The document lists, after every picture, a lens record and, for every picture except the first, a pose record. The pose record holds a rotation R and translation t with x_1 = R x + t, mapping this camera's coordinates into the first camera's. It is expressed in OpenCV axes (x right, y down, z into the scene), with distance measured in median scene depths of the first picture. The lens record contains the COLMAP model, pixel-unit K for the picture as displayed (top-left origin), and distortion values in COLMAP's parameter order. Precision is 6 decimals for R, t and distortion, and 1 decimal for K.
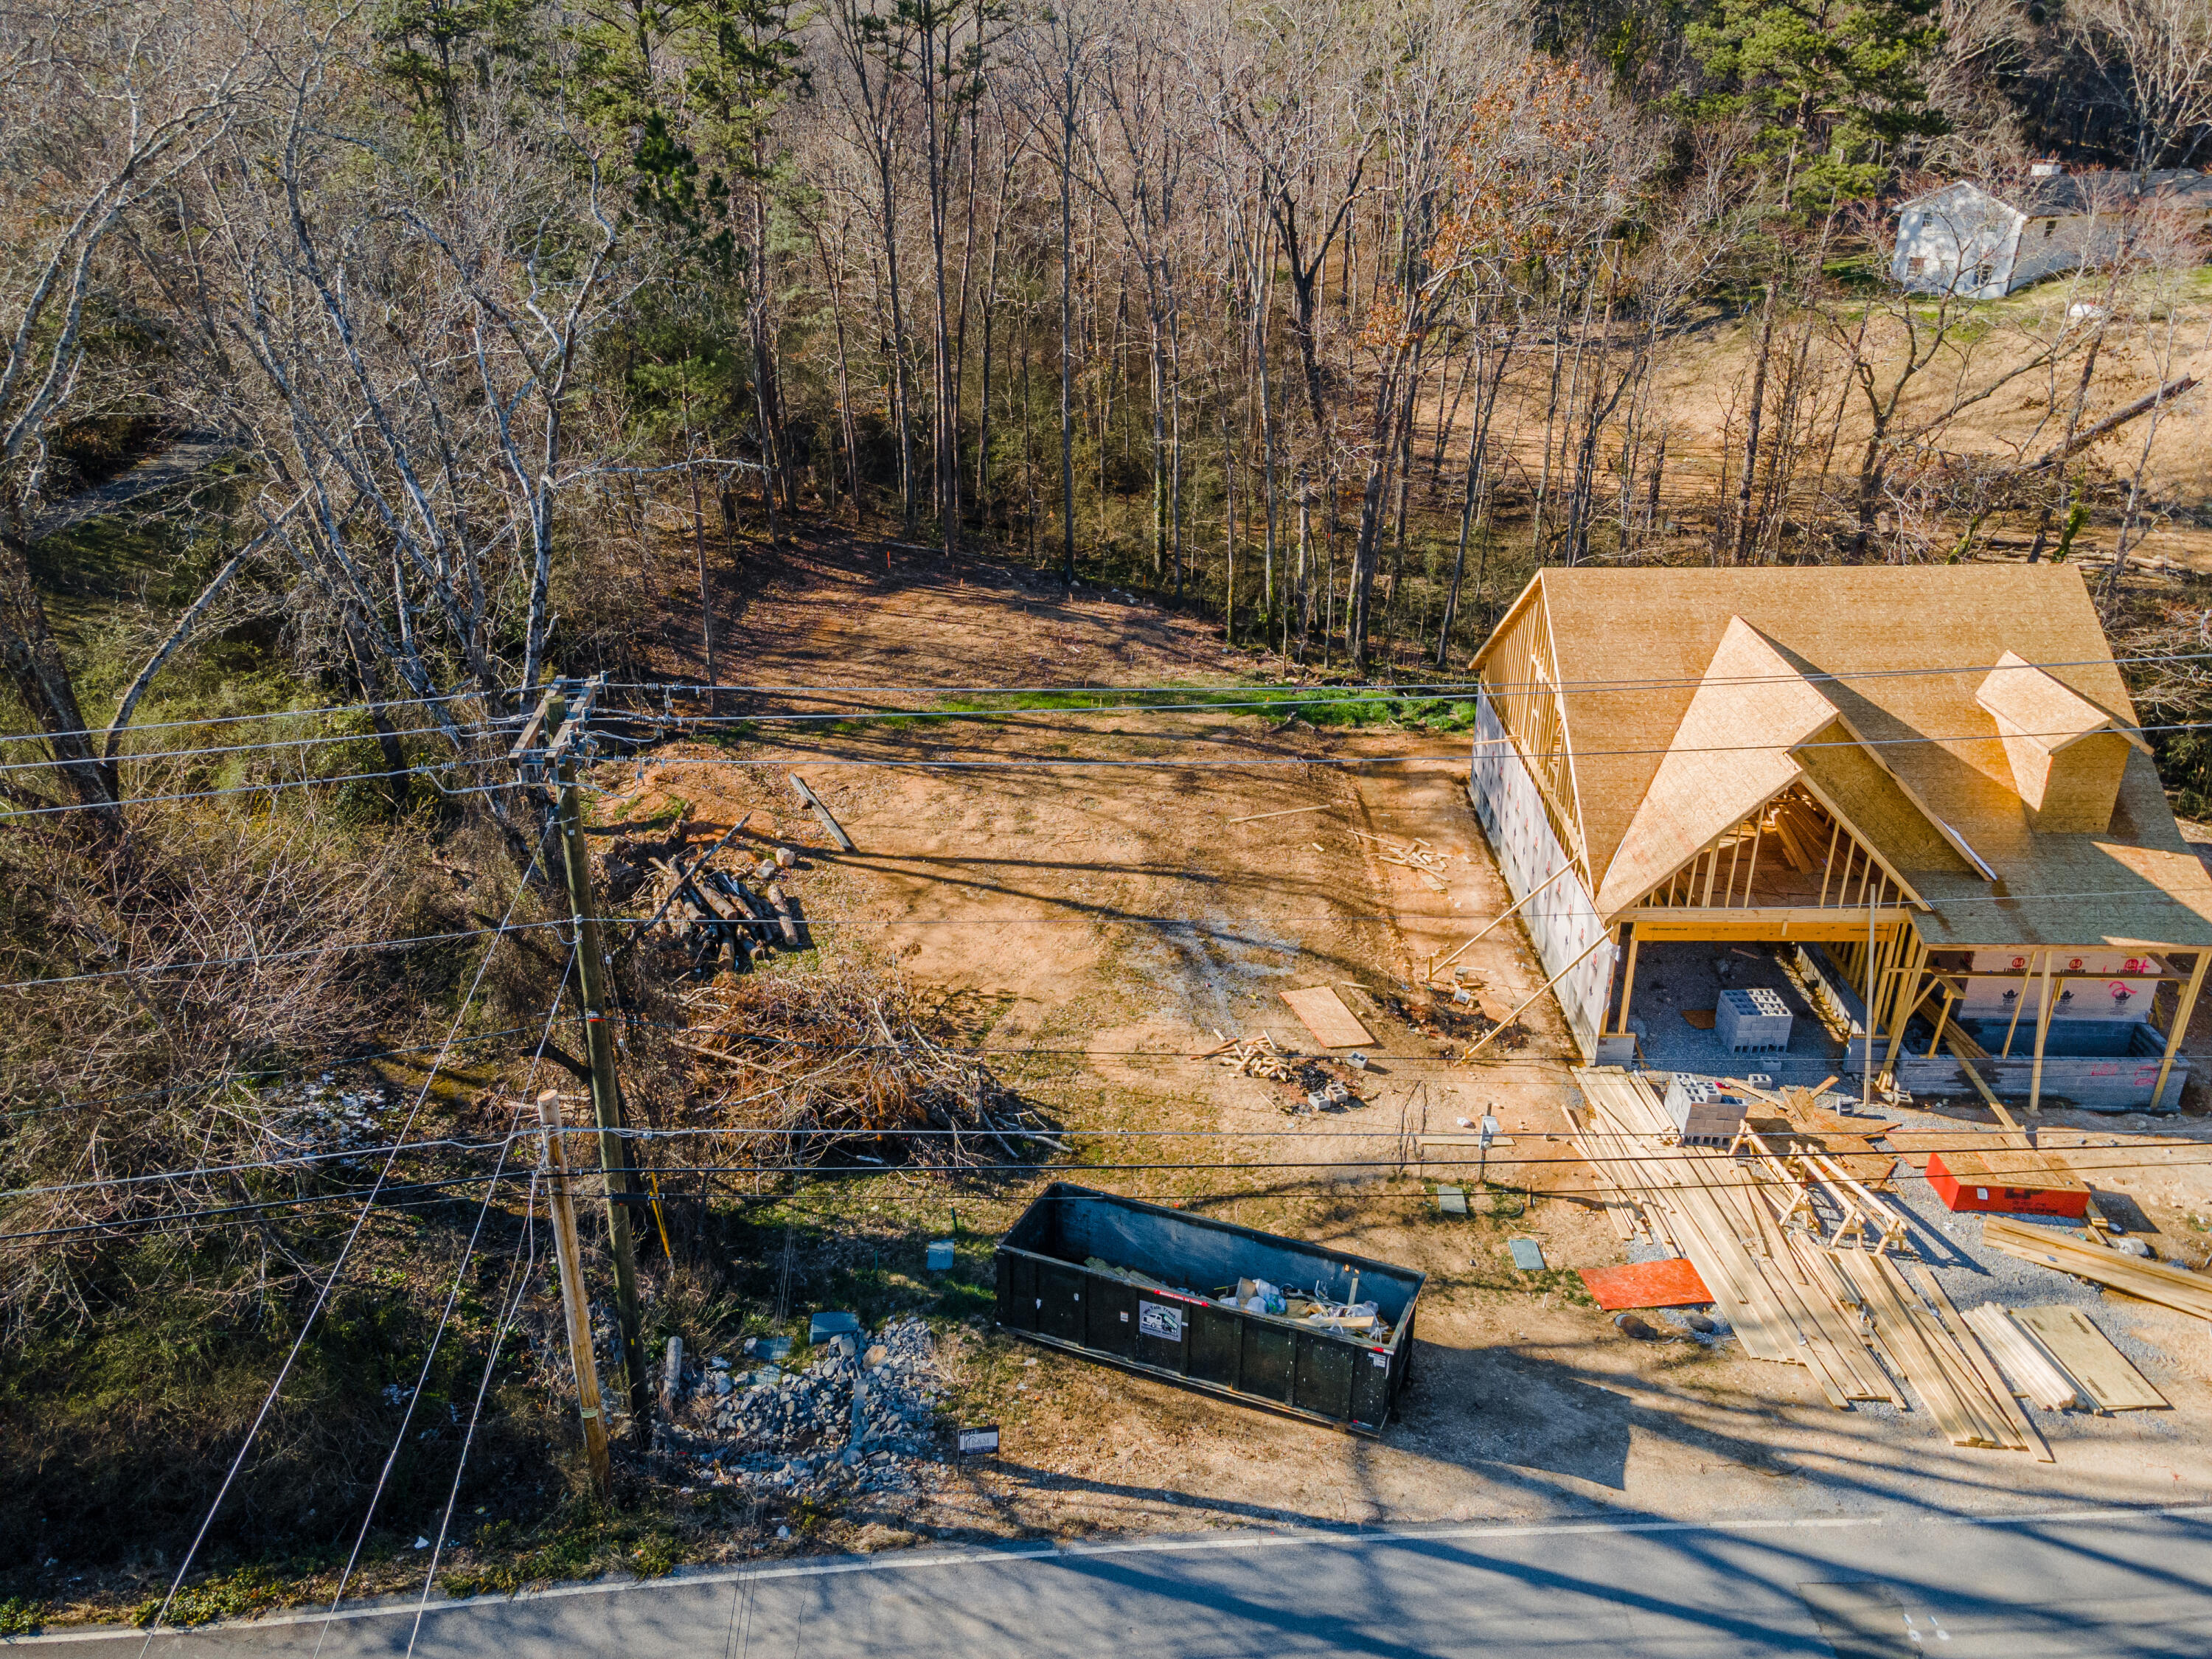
lens RADIAL K [[1615.4, 0, 1089.5], [0, 1615.4, 822.8], [0, 0, 1]] dist [0.025088, 0.022790]
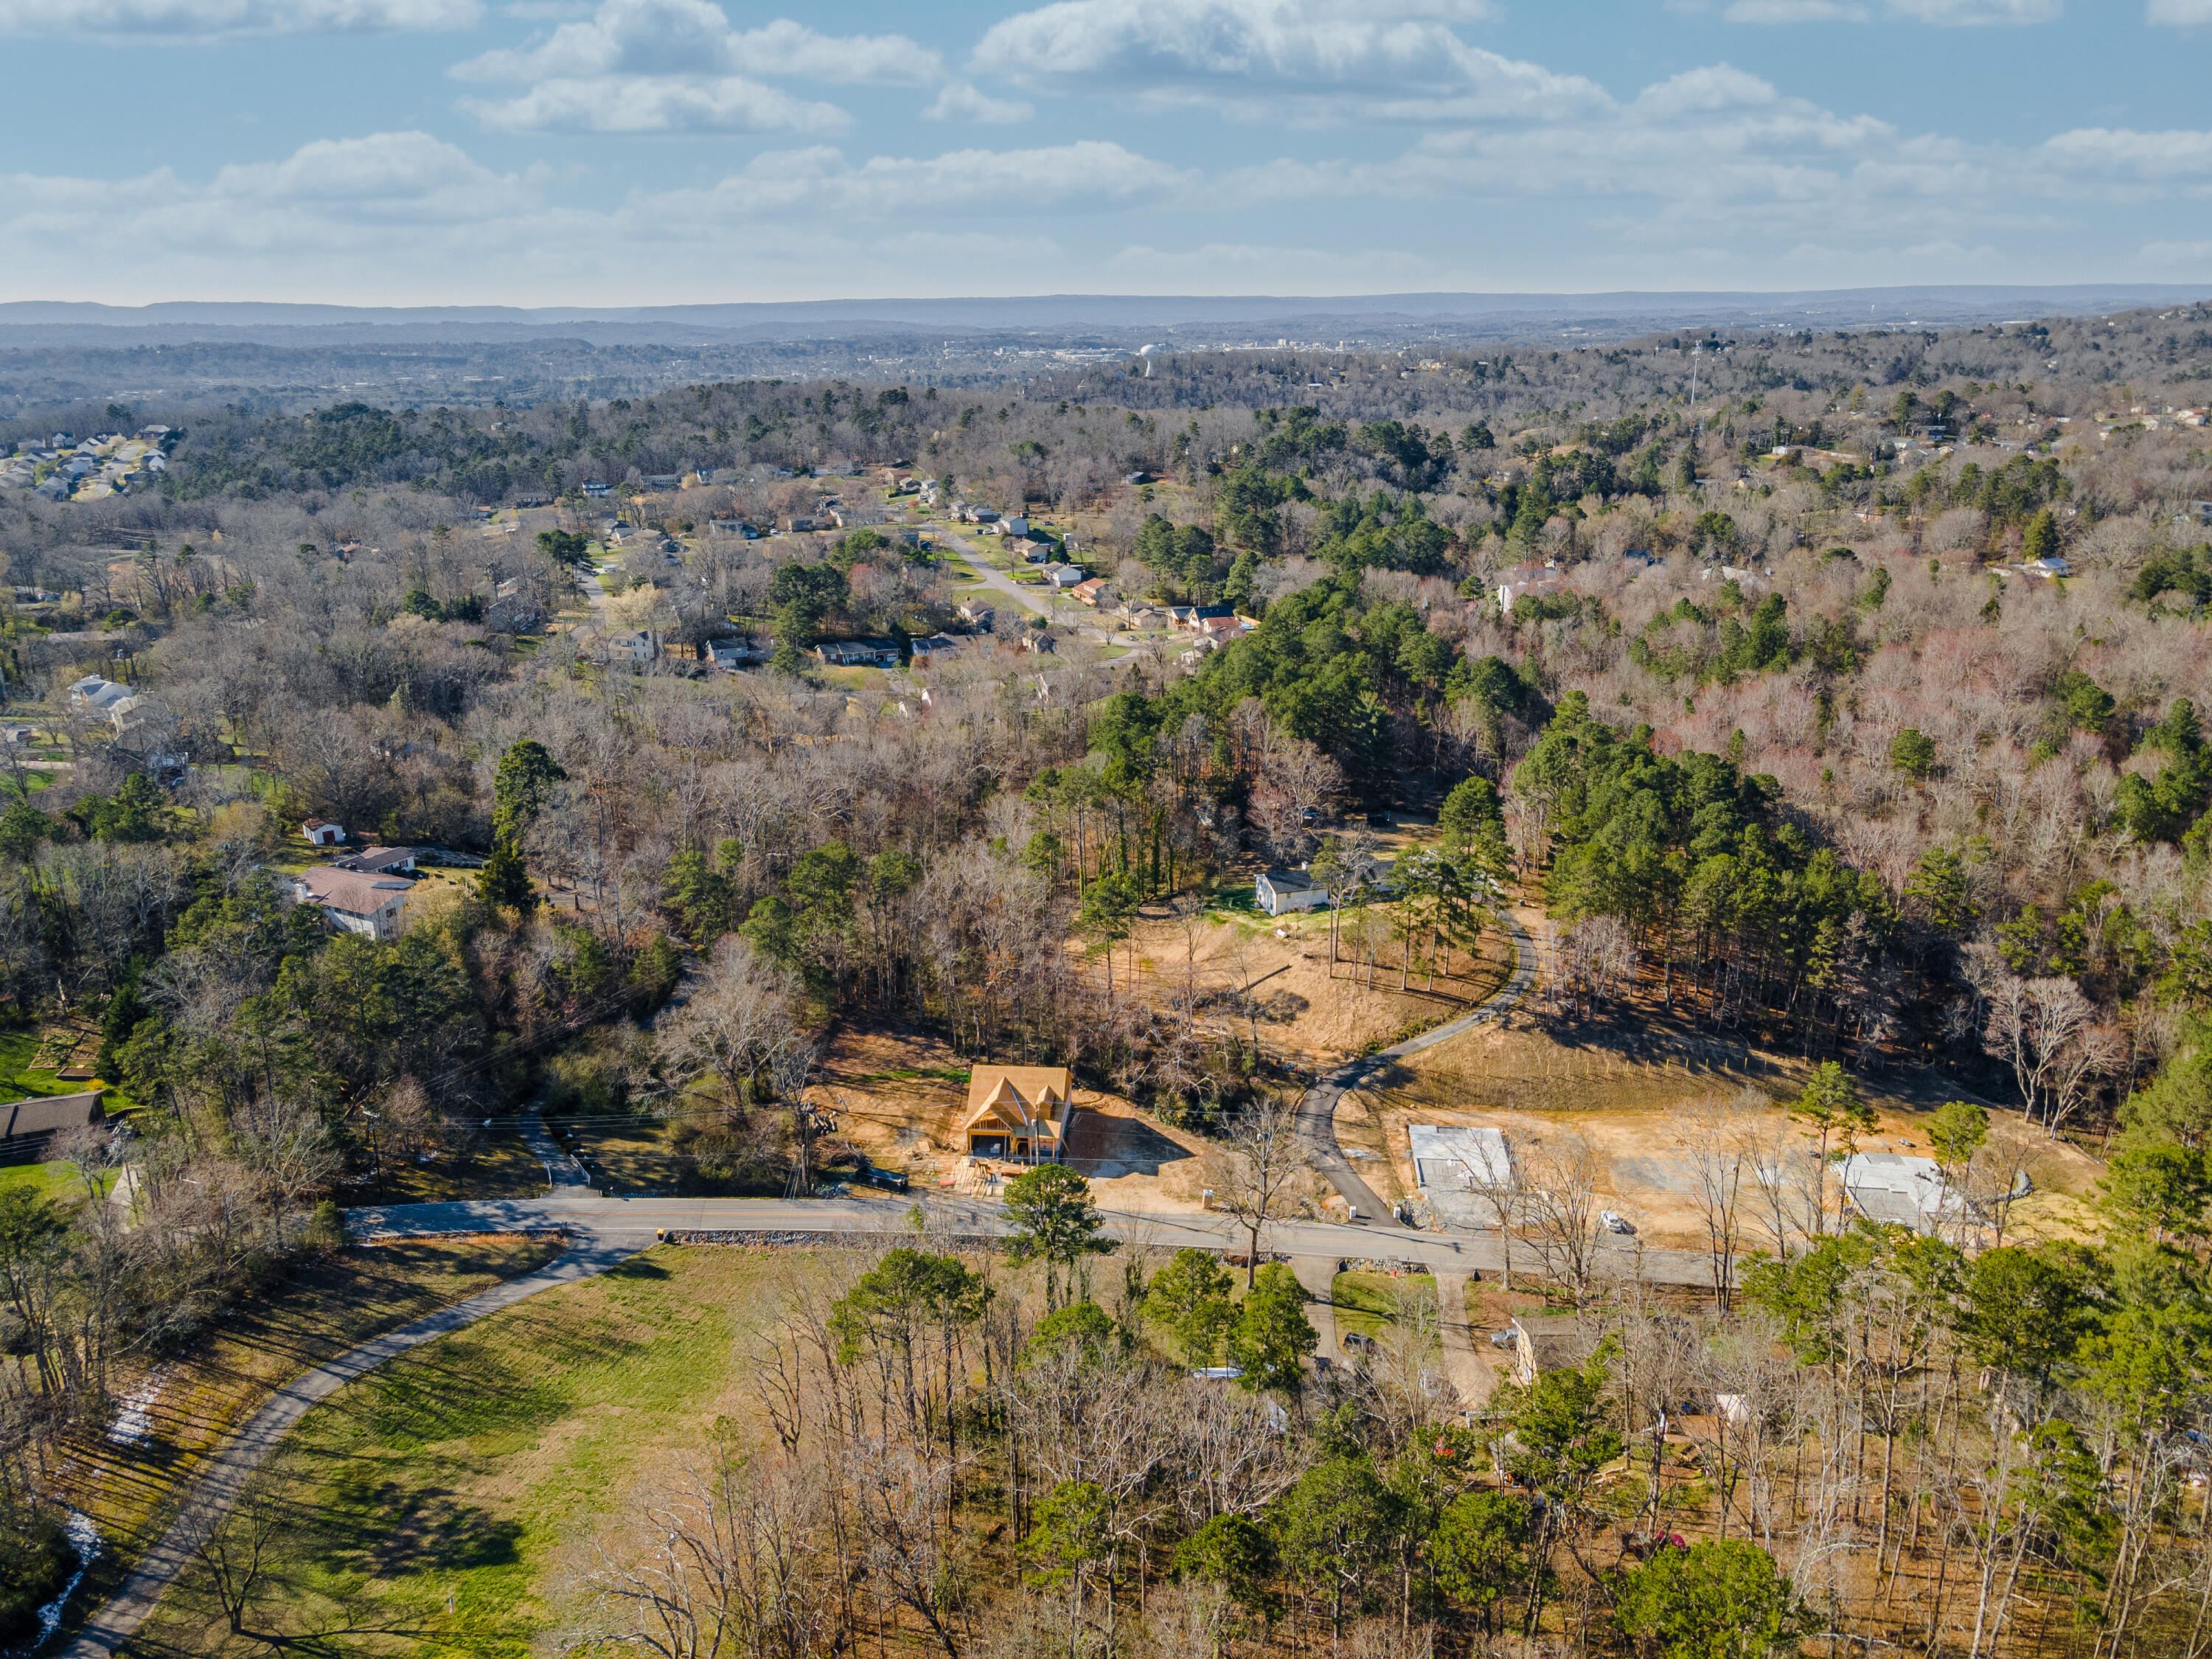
lens RADIAL K [[1615.4, 0, 1094.5], [0, 1615.4, 809.3], [0, 0, 1]] dist [0.025088, 0.022790]
pose [[0.998277, 0.021793, -0.054472, 1.046812], [-0.028666, 0.991260, -0.128770, -0.348838], [0.051189, 0.130110, 0.990177, -4.874559]]
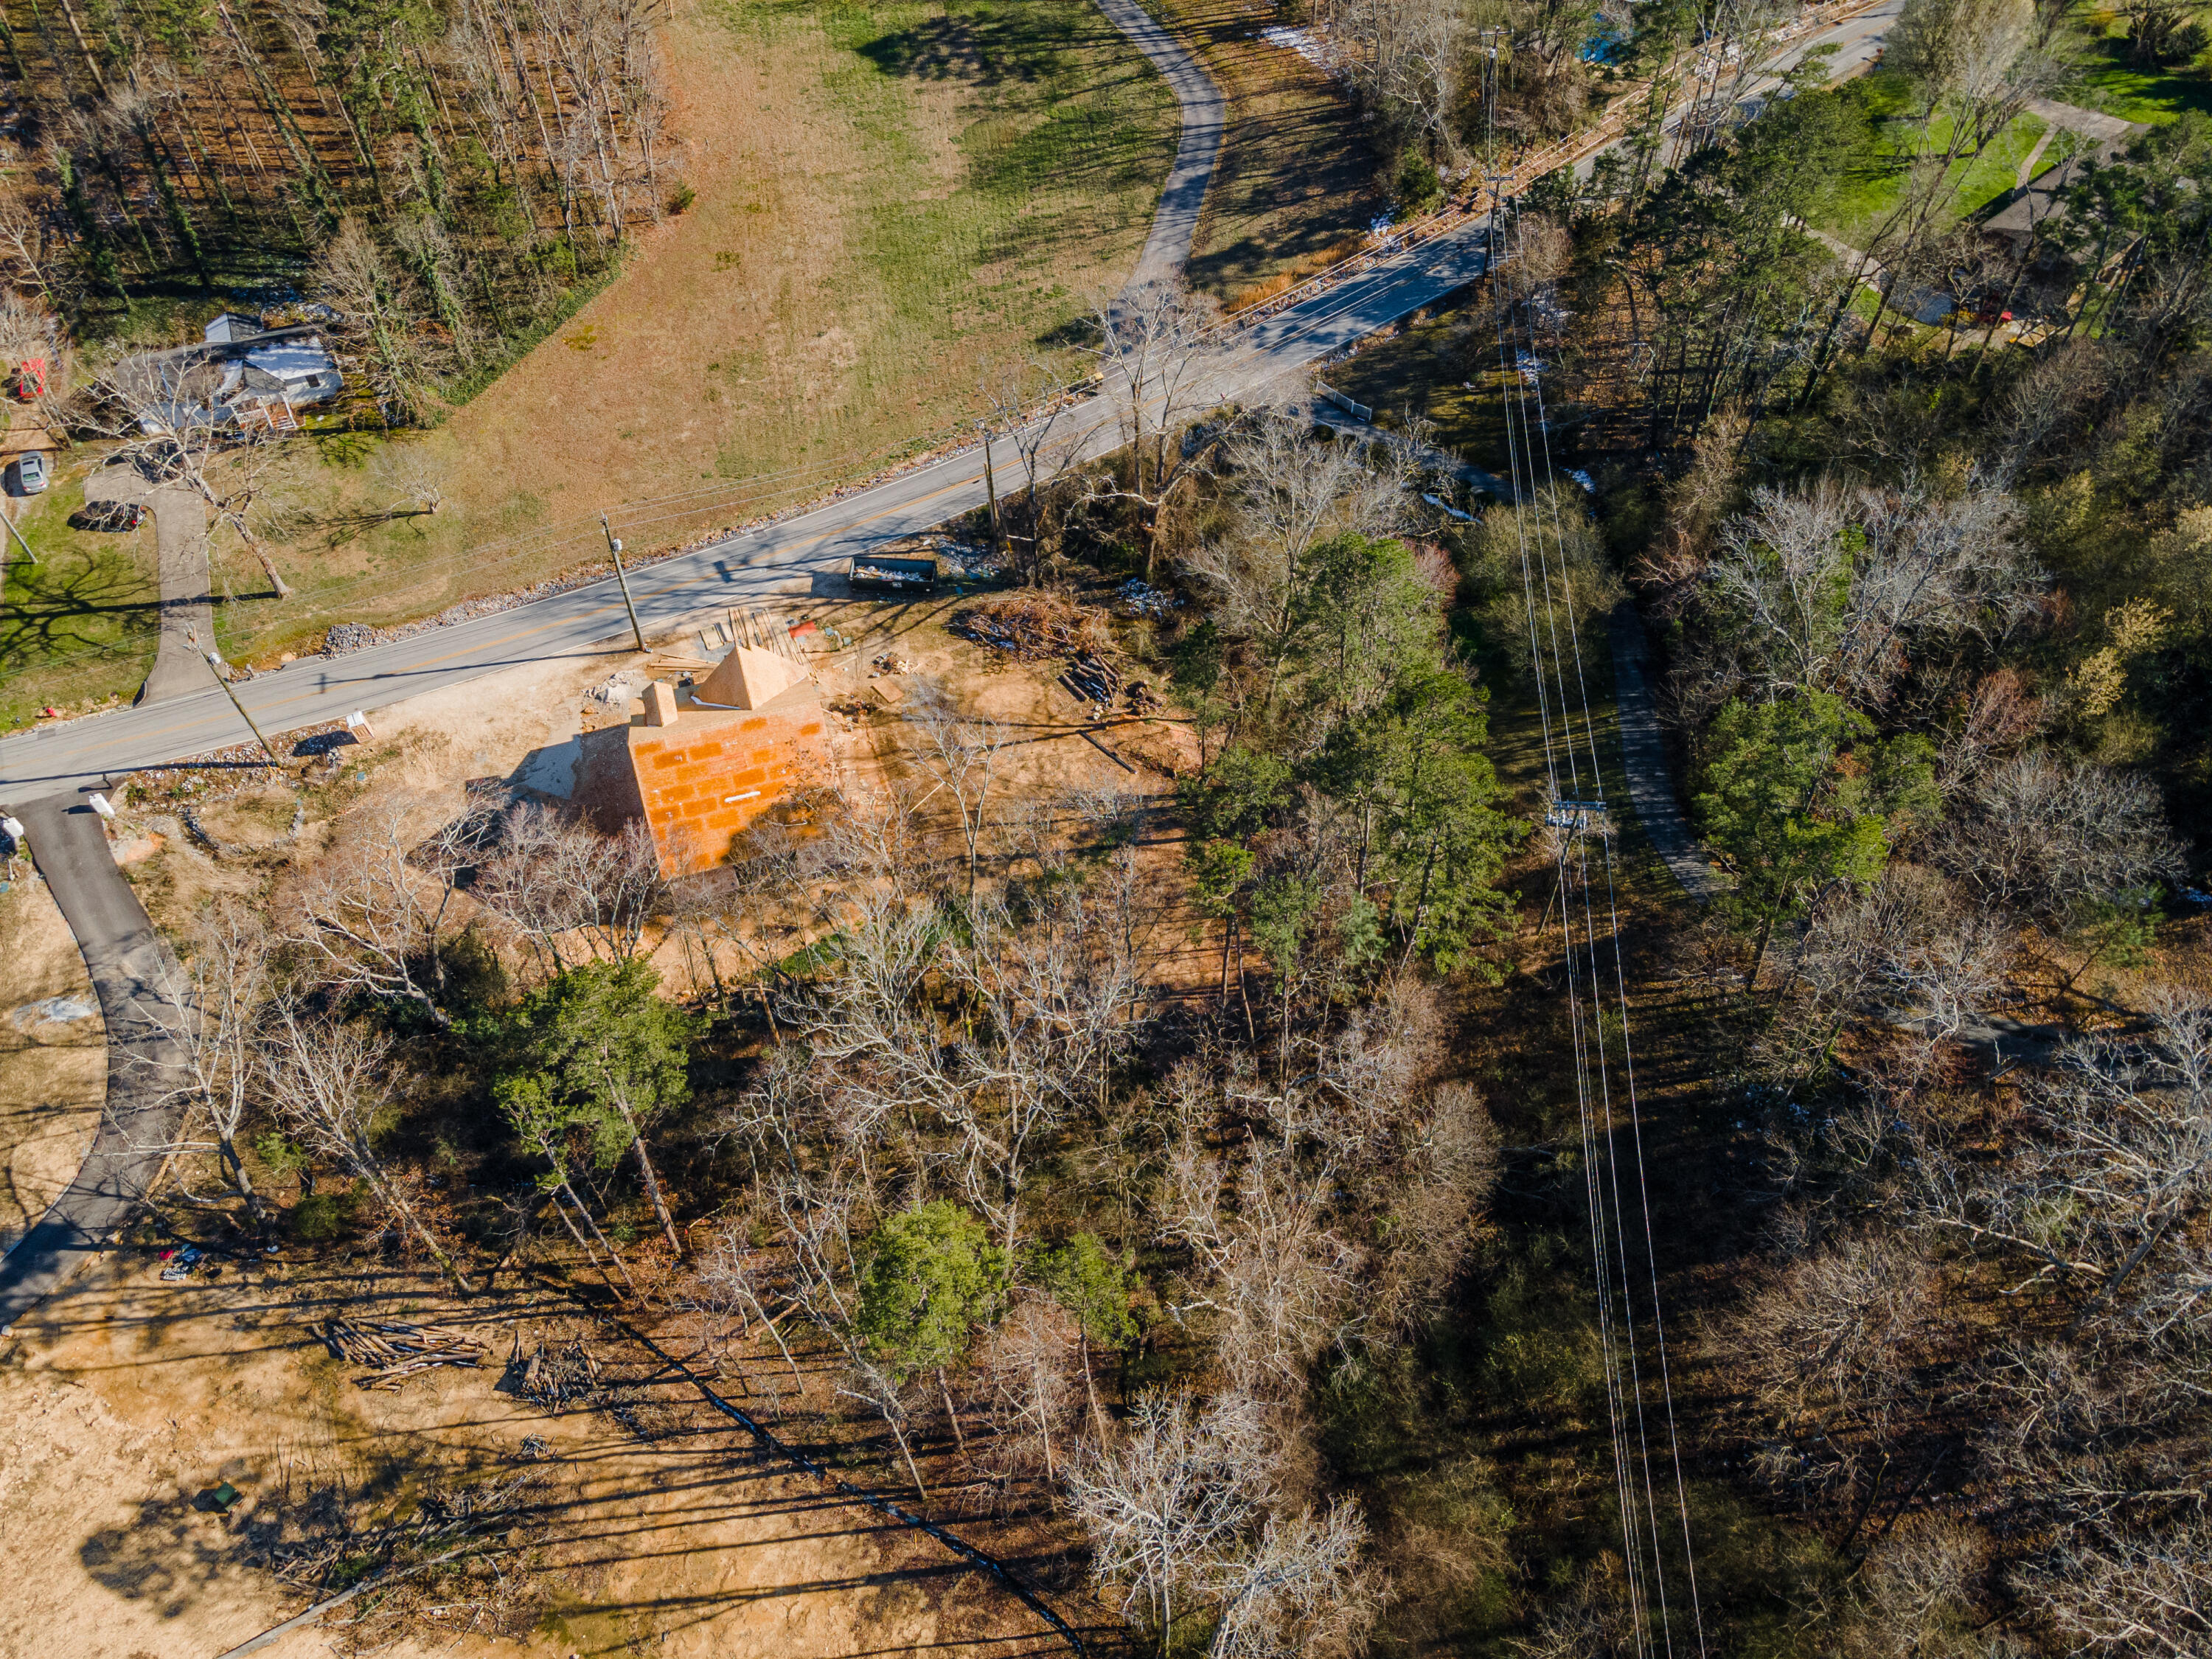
lens RADIAL K [[1615.4, 0, 1103.8], [0, 1615.4, 823.8], [0, 0, 1]] dist [0.025088, 0.022790]
pose [[-0.939164, 0.278265, -0.201345, 0.471226], [-0.128118, 0.260085, 0.957048, -3.003780], [0.318680, 0.924621, -0.208612, 2.068713]]
